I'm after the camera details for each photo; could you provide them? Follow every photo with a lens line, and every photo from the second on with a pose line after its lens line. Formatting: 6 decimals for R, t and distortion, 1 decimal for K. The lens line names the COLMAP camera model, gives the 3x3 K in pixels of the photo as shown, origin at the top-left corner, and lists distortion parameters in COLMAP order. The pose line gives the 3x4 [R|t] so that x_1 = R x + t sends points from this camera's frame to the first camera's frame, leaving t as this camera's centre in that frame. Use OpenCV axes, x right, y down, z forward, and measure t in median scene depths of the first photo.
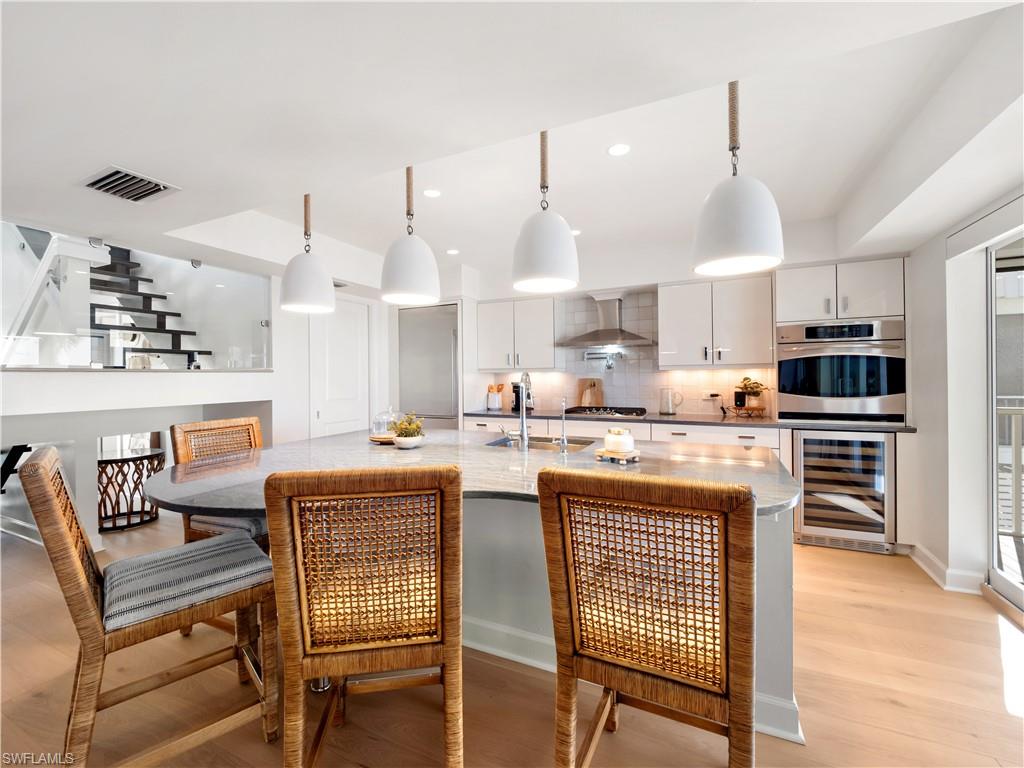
lens RADIAL K [[434.0, 0, 506.5], [0, 434.0, 379.4], [0, 0, 1]] dist [-0.007917, 0.001111]
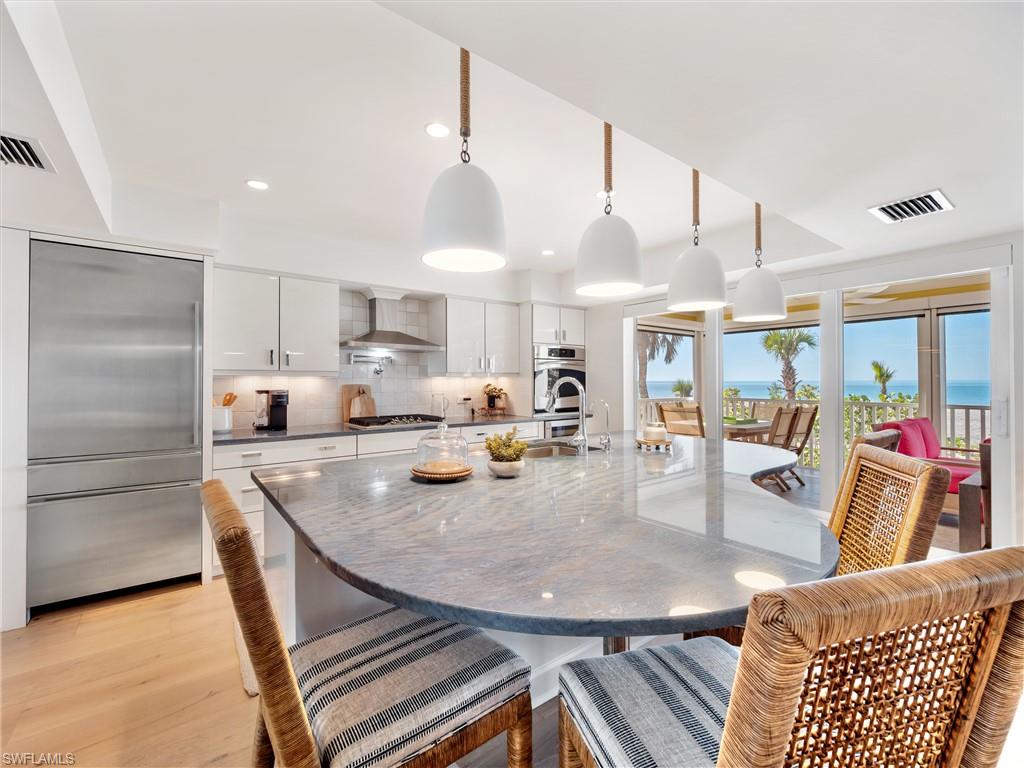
lens RADIAL K [[434.0, 0, 507.9], [0, 434.0, 383.3], [0, 0, 1]] dist [-0.007917, 0.001111]
pose [[0.458207, 0.002436, 0.888842, -0.520735], [0.001359, 0.999993, -0.003441, -0.001478], [-0.888844, 0.002784, 0.458201, 0.388169]]
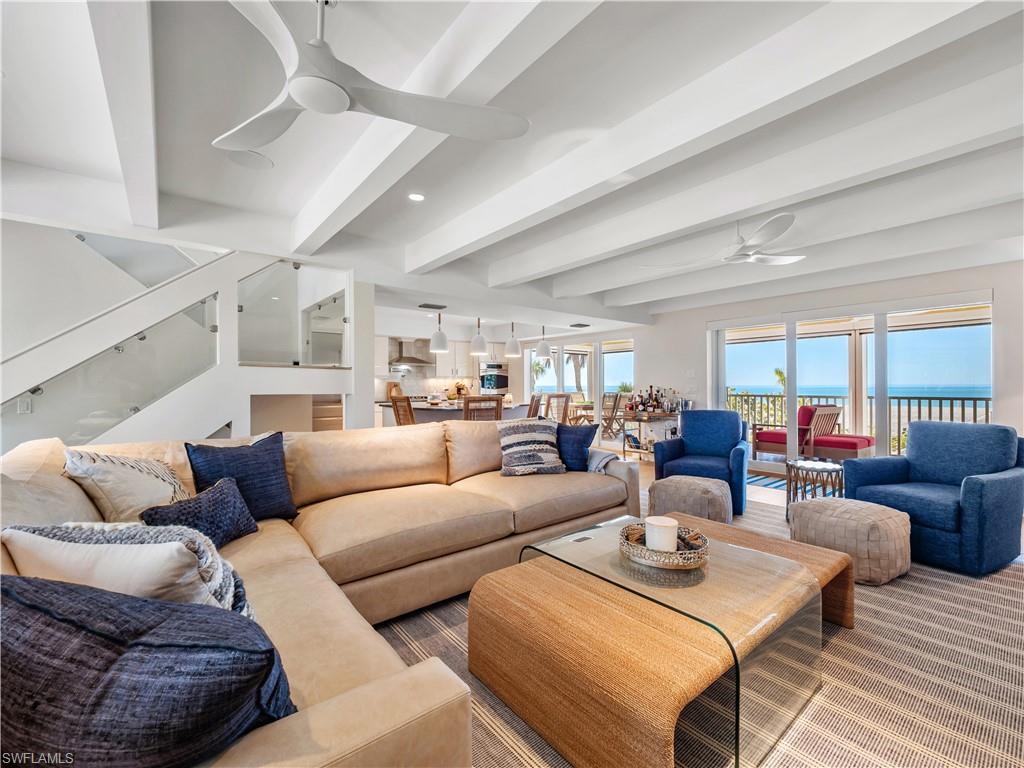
lens RADIAL K [[434.0, 0, 506.1], [0, 434.0, 388.1], [0, 0, 1]] dist [-0.007917, 0.001111]
pose [[0.440896, 0.003339, 0.897552, -1.486492], [0.003814, 0.999977, -0.005594, 0.042618], [-0.897550, 0.005889, 0.440873, -0.296942]]
